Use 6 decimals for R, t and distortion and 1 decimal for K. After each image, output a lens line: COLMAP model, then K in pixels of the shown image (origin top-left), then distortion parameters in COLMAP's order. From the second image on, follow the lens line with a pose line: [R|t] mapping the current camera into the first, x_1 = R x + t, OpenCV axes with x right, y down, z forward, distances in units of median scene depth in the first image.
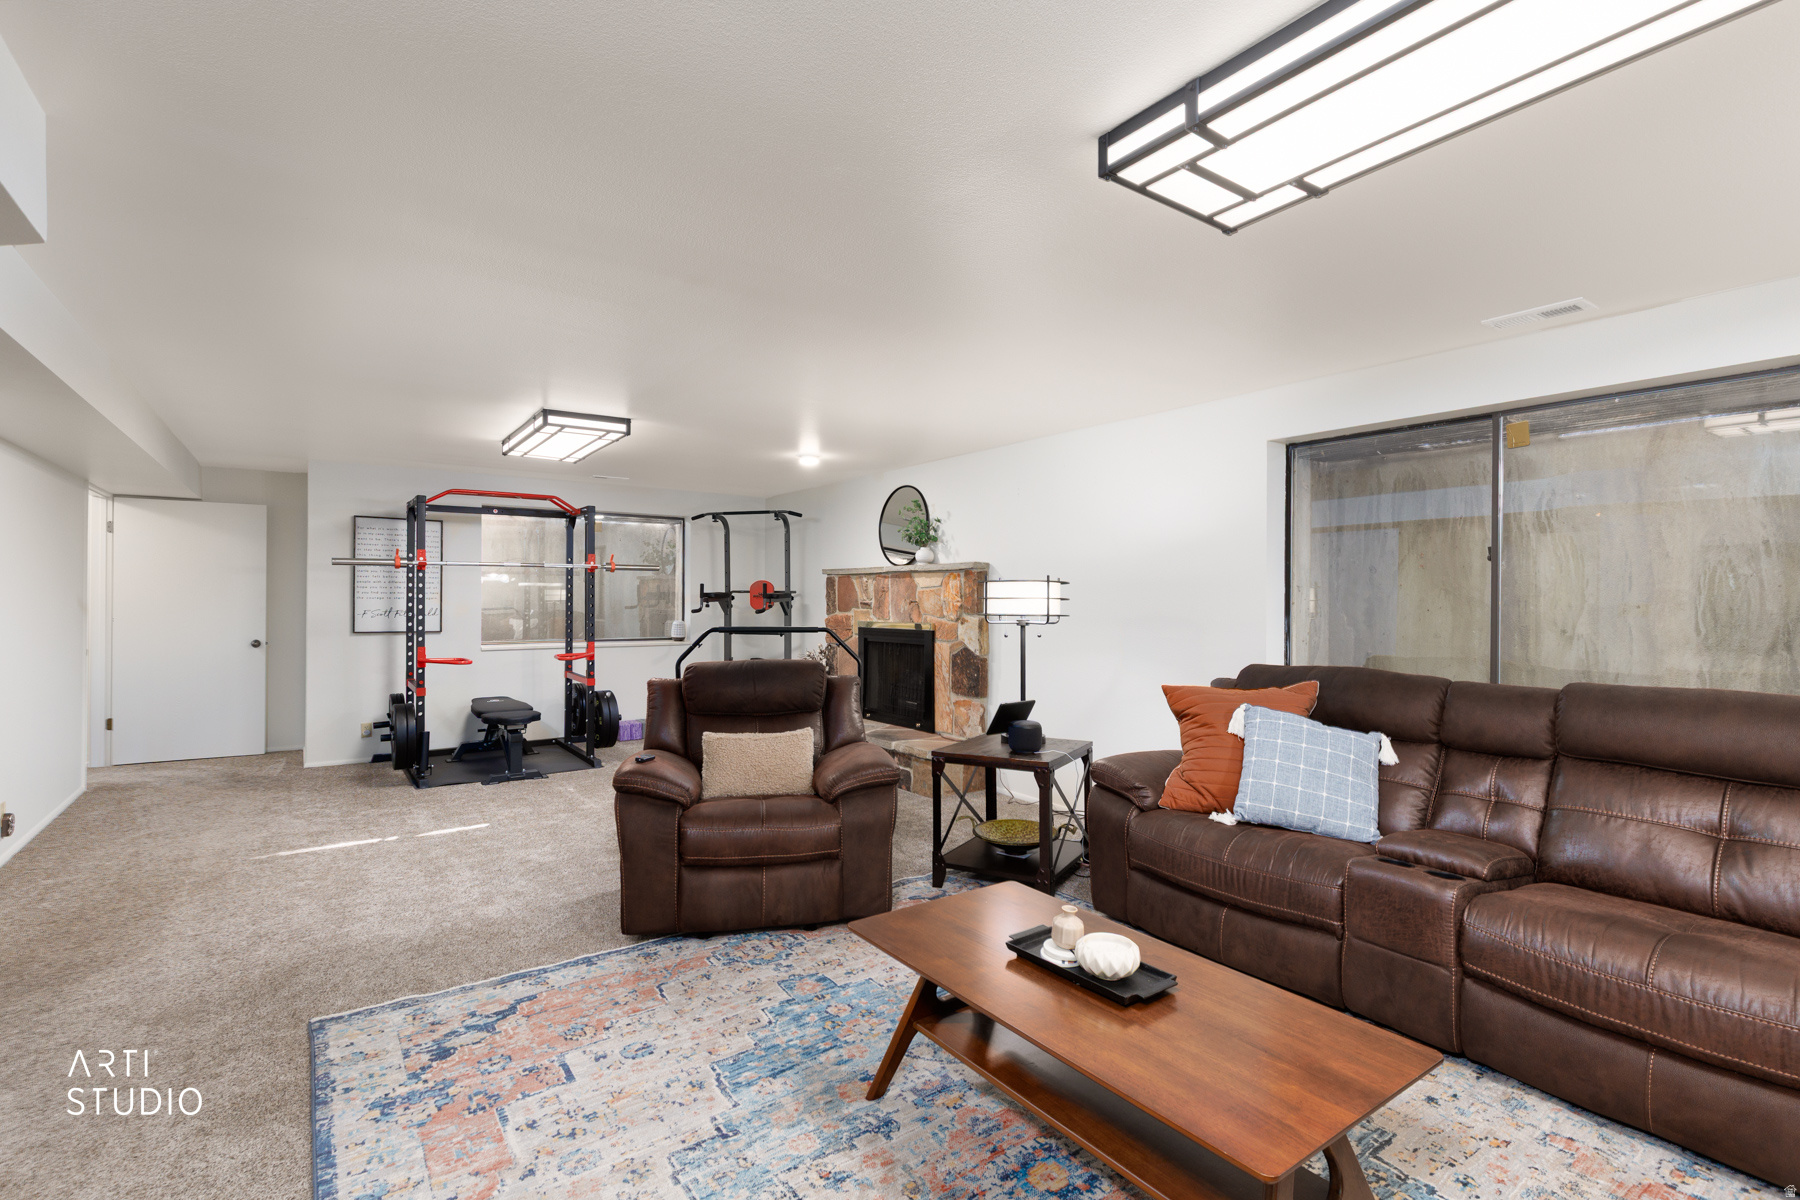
lens RADIAL K [[819.1, 0, 900.0], [0, 819.1, 601.7], [0, 0, 1]] dist [0.012307, -0.000321]
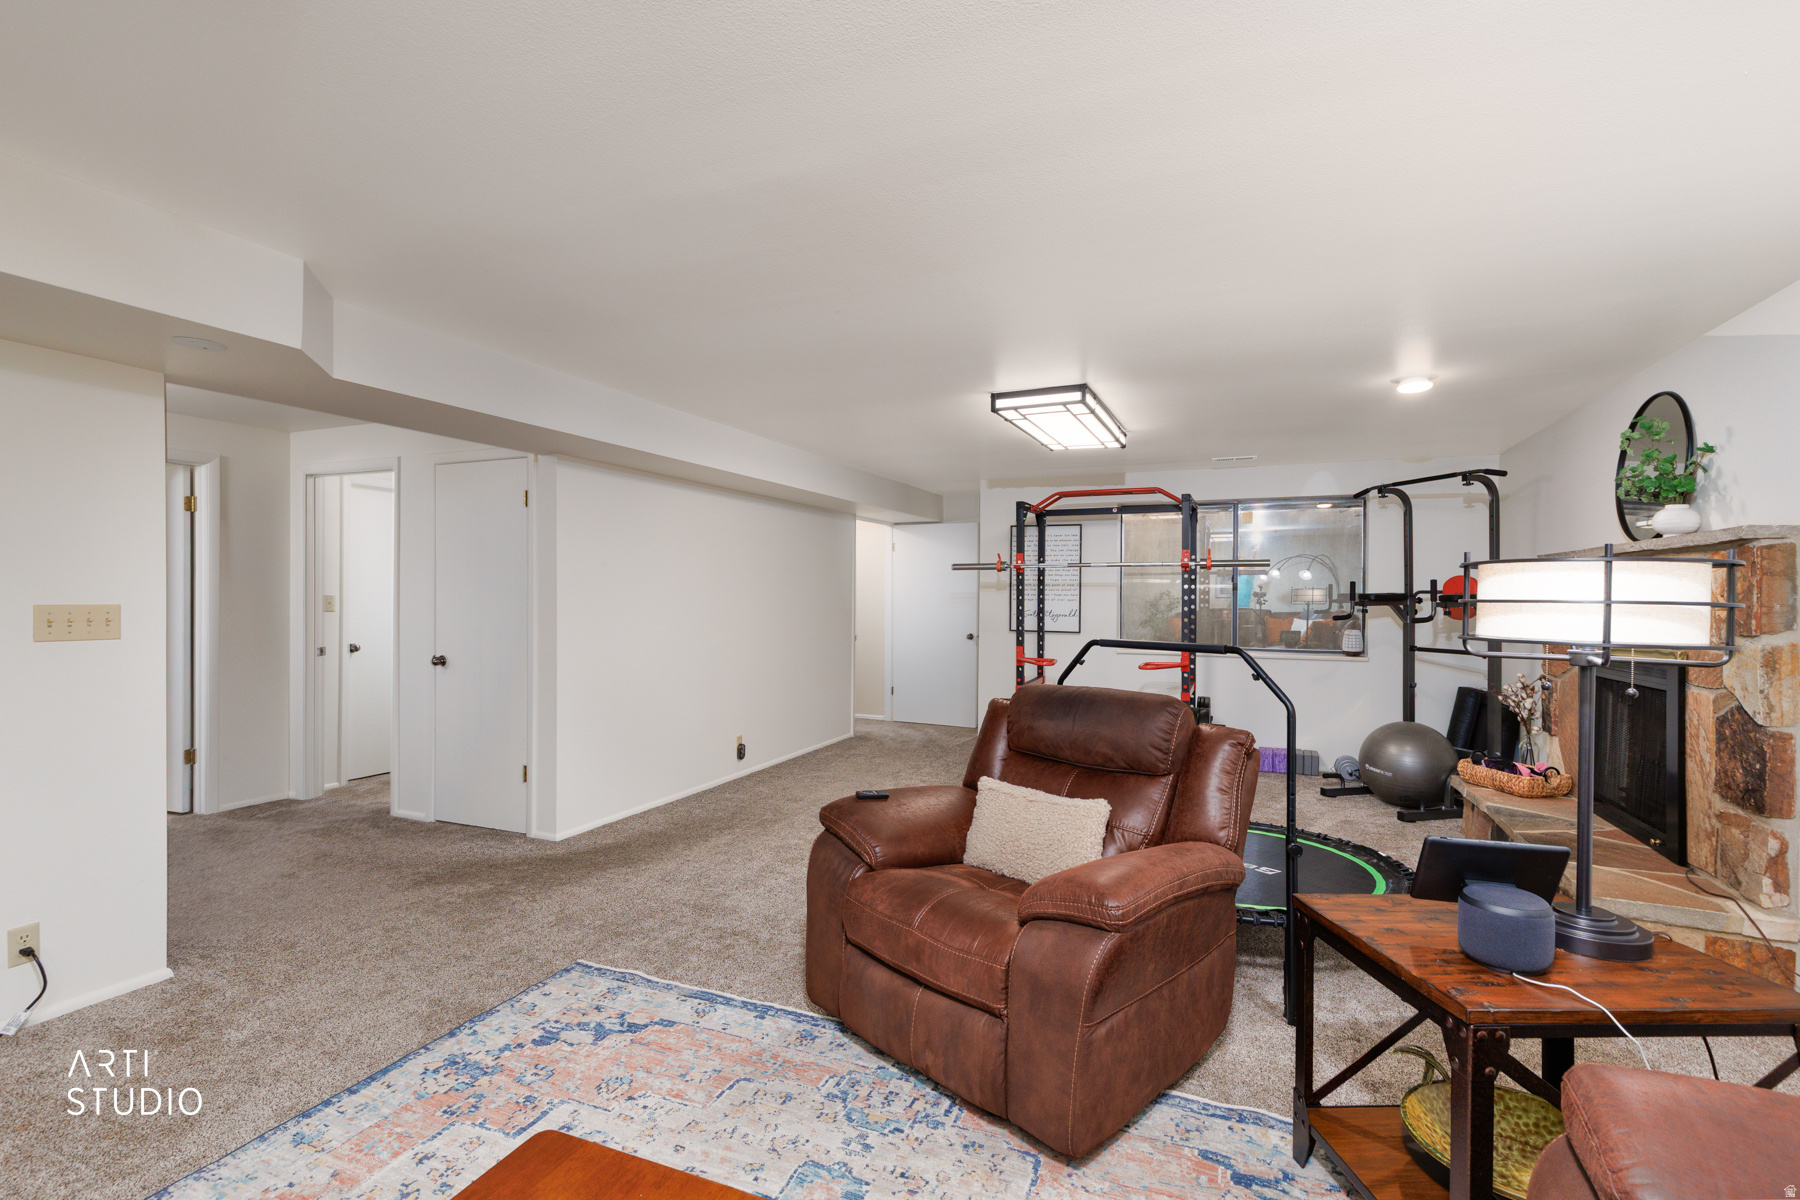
lens RADIAL K [[817.7, 0, 928.4], [0, 817.7, 603.1], [0, 0, 1]] dist [0.012256, -0.000160]
pose [[0.542862, 0.005913, -0.839801, 0.237038], [-0.006978, 0.999972, 0.002530, -0.001557], [0.839793, 0.004486, 0.542888, 0.353006]]
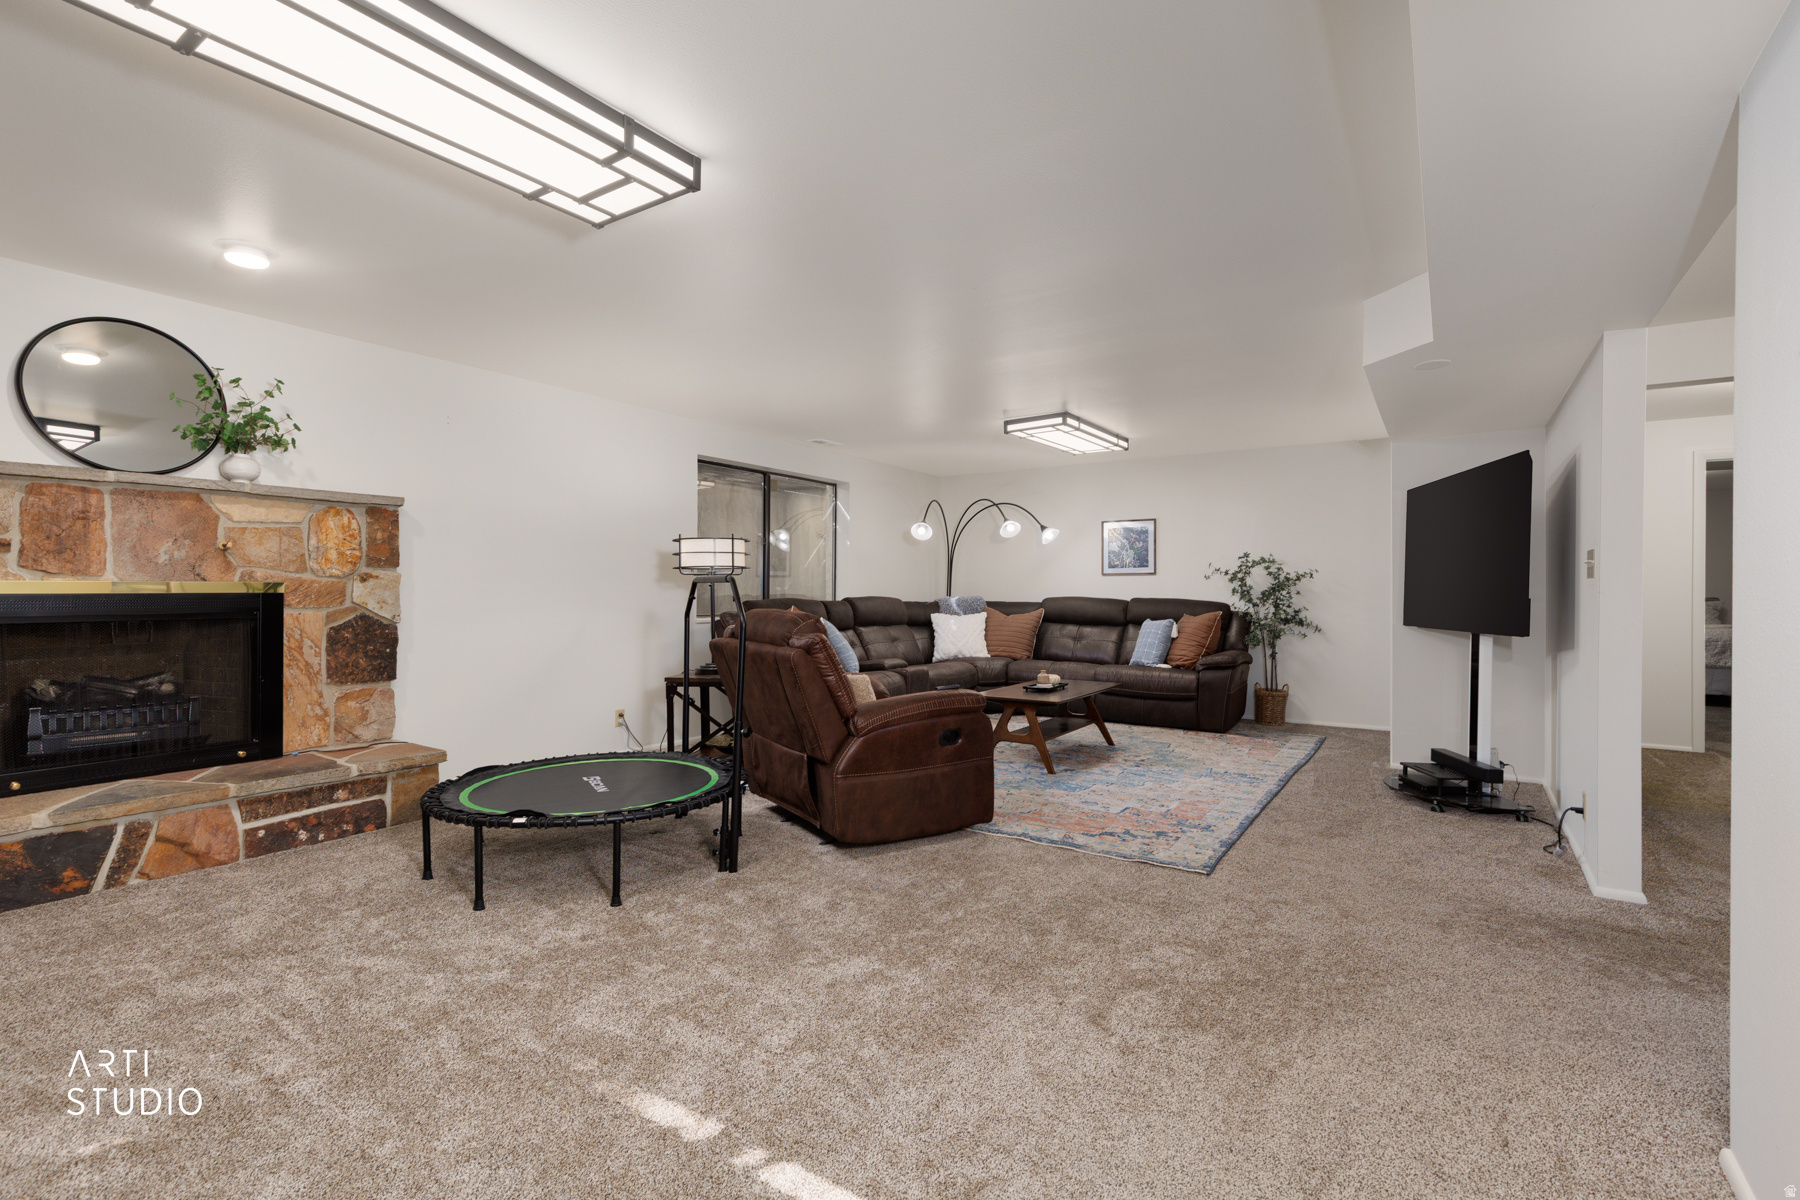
lens RADIAL K [[819.1, 0, 900.0], [0, 819.1, 601.7], [0, 0, 1]] dist [0.012307, -0.000321]
pose [[-0.343259, -0.021137, 0.939003, -0.774302], [-0.000322, 0.999749, 0.022386, 0.030317], [-0.939241, 0.007382, -0.343179, 0.840746]]
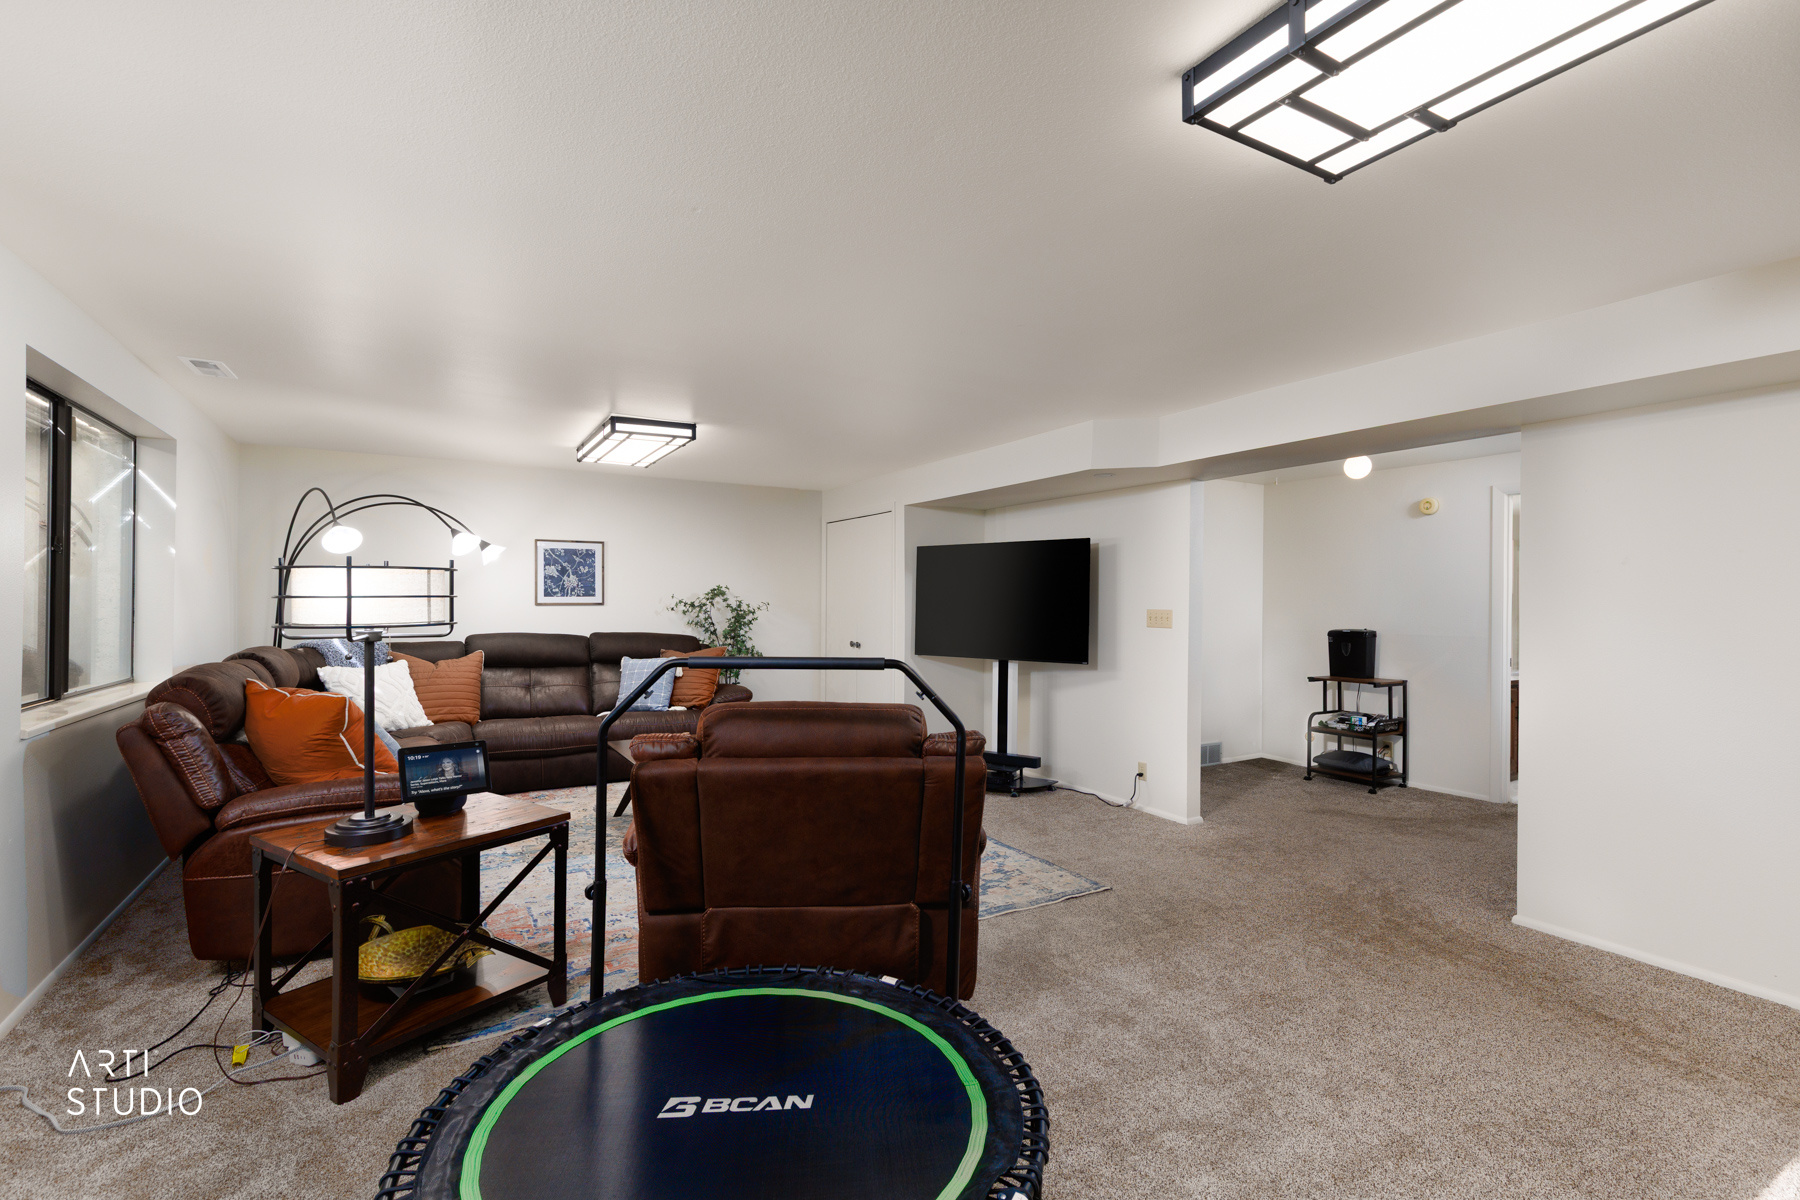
lens RADIAL K [[832.8, 0, 903.3], [0, 832.8, 633.1], [0, 0, 1]] dist [0.001513, -0.000085]
pose [[-0.996456, -0.021824, 0.081236, -0.204386], [-0.017650, 0.998504, 0.051746, -0.011529], [-0.082243, 0.050128, -0.995351, 1.134081]]
